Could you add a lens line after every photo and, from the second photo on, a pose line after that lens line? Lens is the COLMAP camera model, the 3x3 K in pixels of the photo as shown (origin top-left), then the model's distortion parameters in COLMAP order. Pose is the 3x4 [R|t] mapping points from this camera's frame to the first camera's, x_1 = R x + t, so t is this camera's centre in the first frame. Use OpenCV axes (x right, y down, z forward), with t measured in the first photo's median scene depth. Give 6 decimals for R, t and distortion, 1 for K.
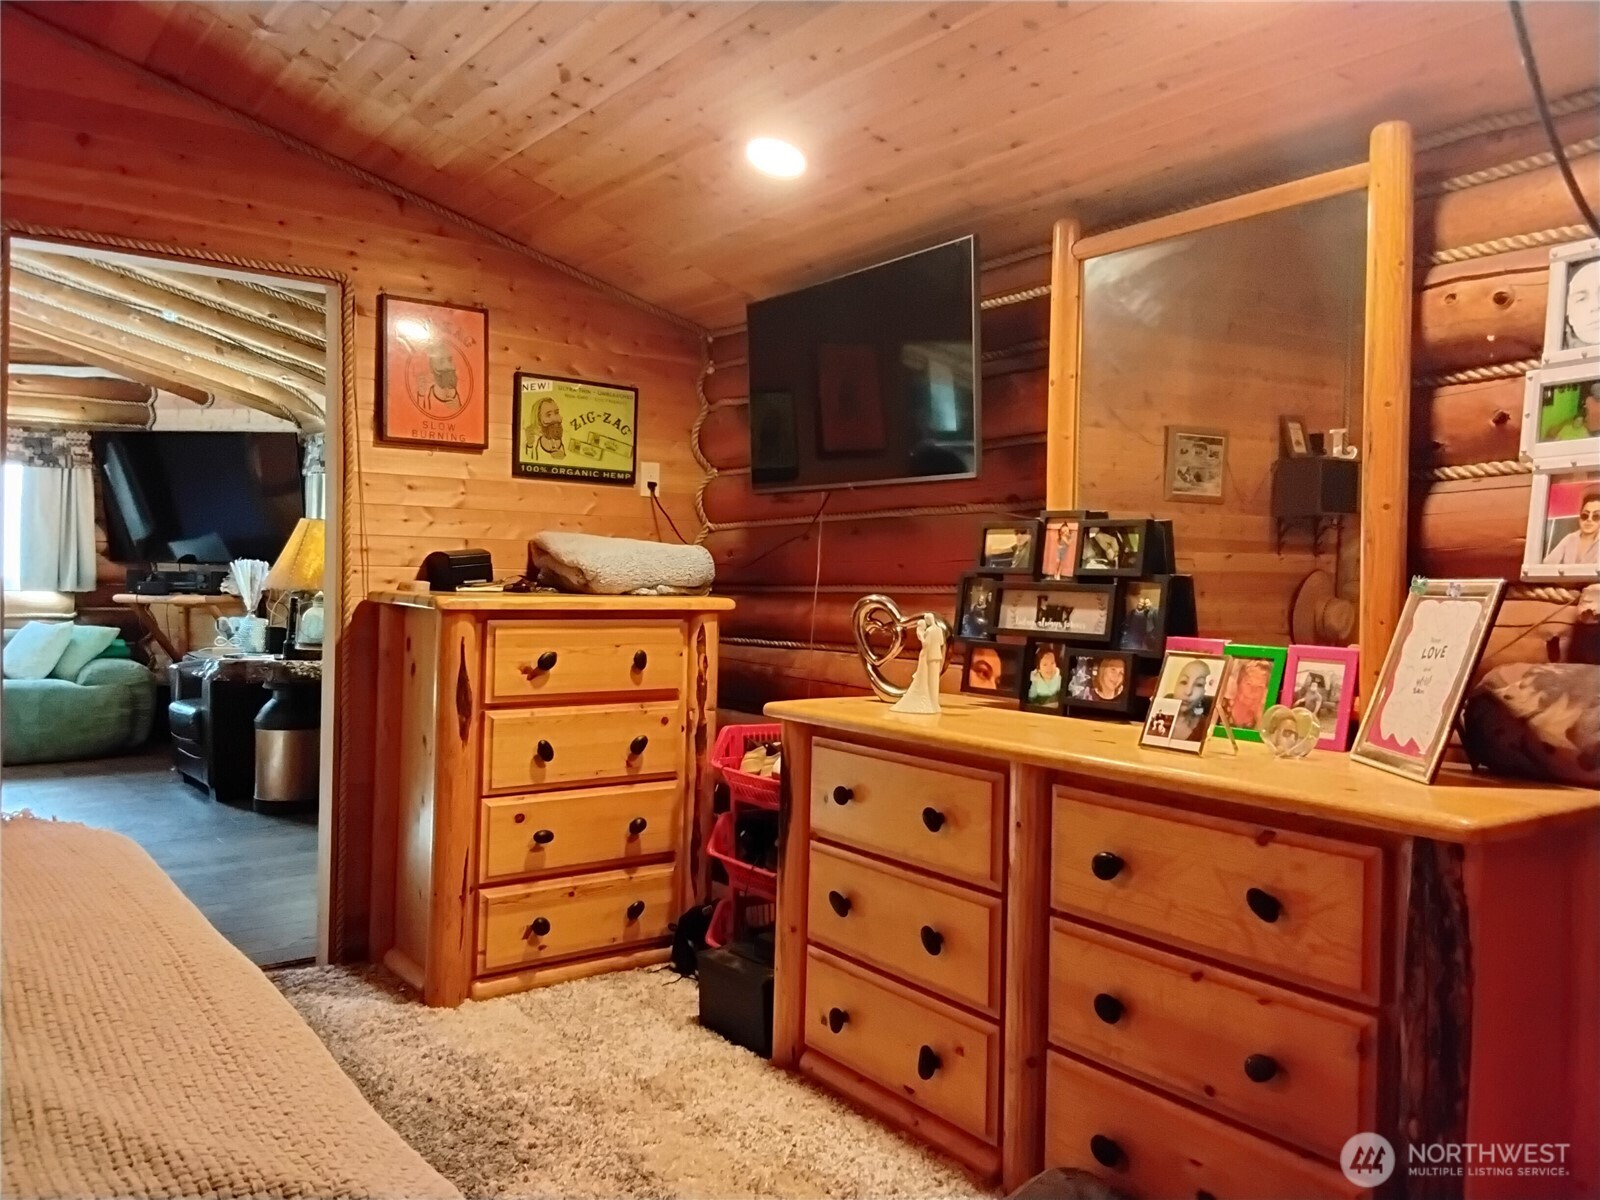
lens RADIAL K [[1246.9, 0, 800.9], [0, 1246.9, 589.9], [0, 0, 1]] dist [0.072579, -0.100221]
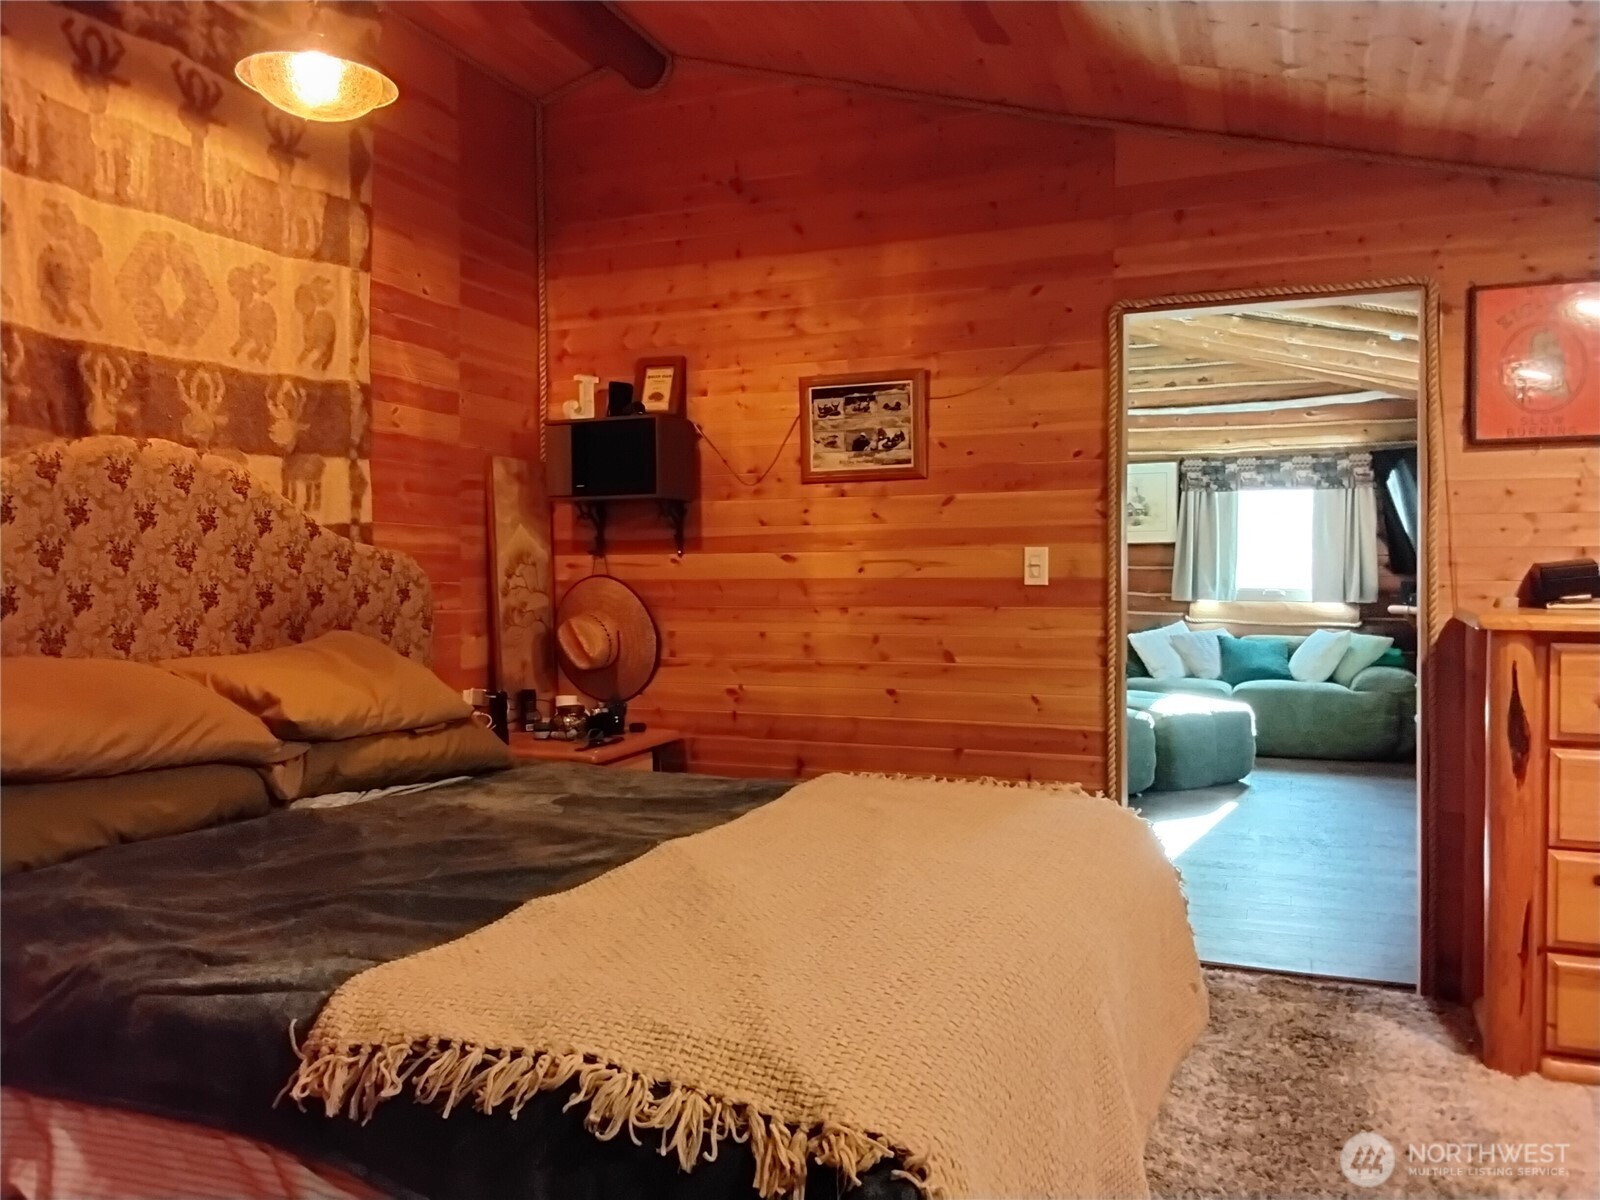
lens RADIAL K [[1246.9, 0, 798.3], [0, 1246.9, 591.3], [0, 0, 1]] dist [0.072579, -0.100221]
pose [[0.505126, -0.001575, -0.863044, 0.219836], [-0.003234, 0.999988, -0.003717, -0.005908], [0.863039, 0.004668, 0.505115, 0.102482]]
